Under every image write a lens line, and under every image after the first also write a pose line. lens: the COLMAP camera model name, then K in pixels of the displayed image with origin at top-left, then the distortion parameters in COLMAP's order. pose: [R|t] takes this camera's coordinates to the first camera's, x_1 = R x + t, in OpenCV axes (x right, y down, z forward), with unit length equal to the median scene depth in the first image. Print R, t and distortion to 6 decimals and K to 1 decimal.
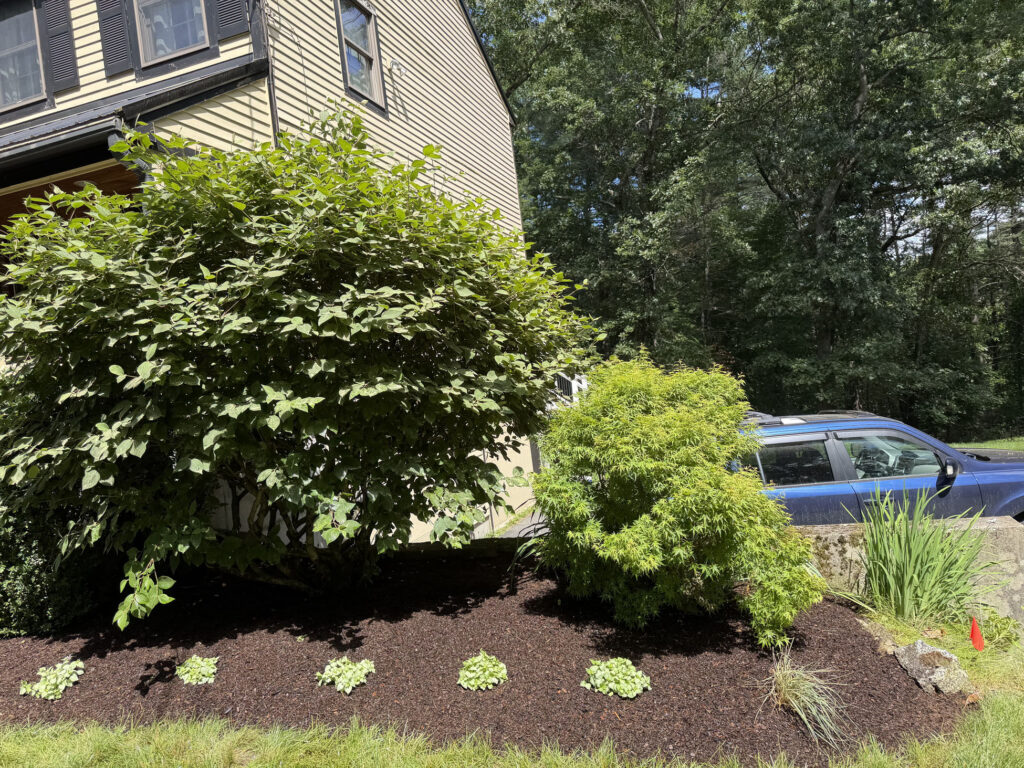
lens RADIAL K [[718.1, 0, 520.2], [0, 718.1, 376.7], [0, 0, 1]] dist [0.019832, -0.031739]
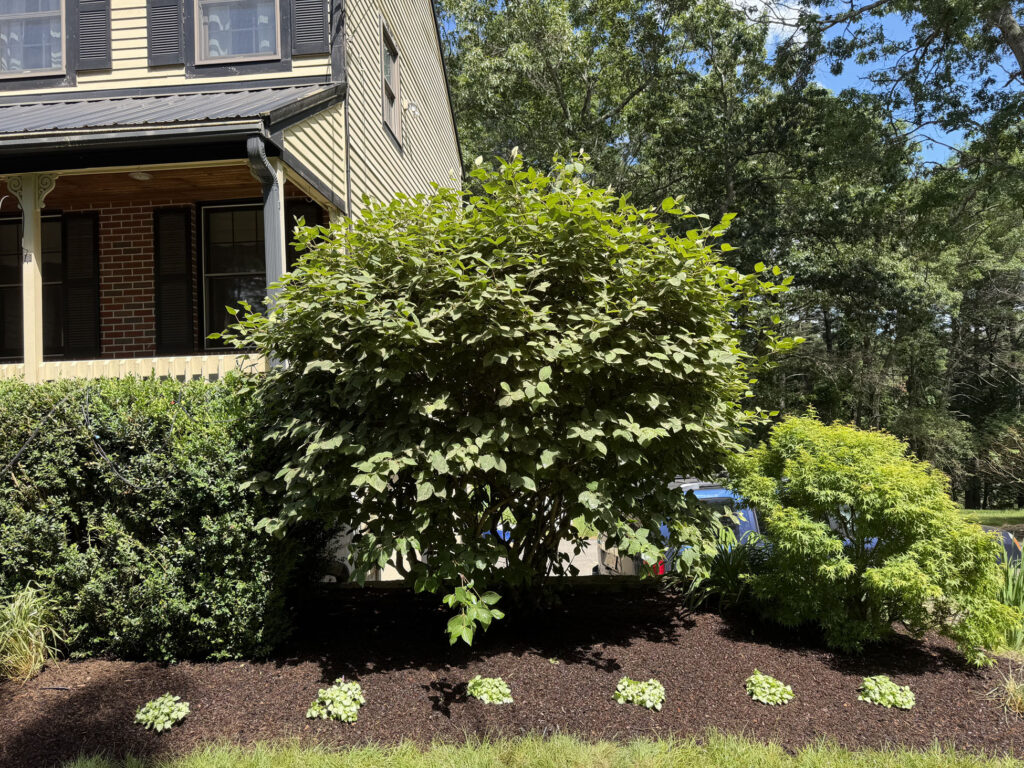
lens RADIAL K [[718.1, 0, 519.2], [0, 718.1, 384.3], [0, 0, 1]] dist [0.019832, -0.031739]
pose [[0.967568, 0.096902, 0.233284, -0.616893], [-0.081967, 0.993965, -0.072907, 0.049471], [-0.238941, 0.051421, 0.969672, -0.001632]]
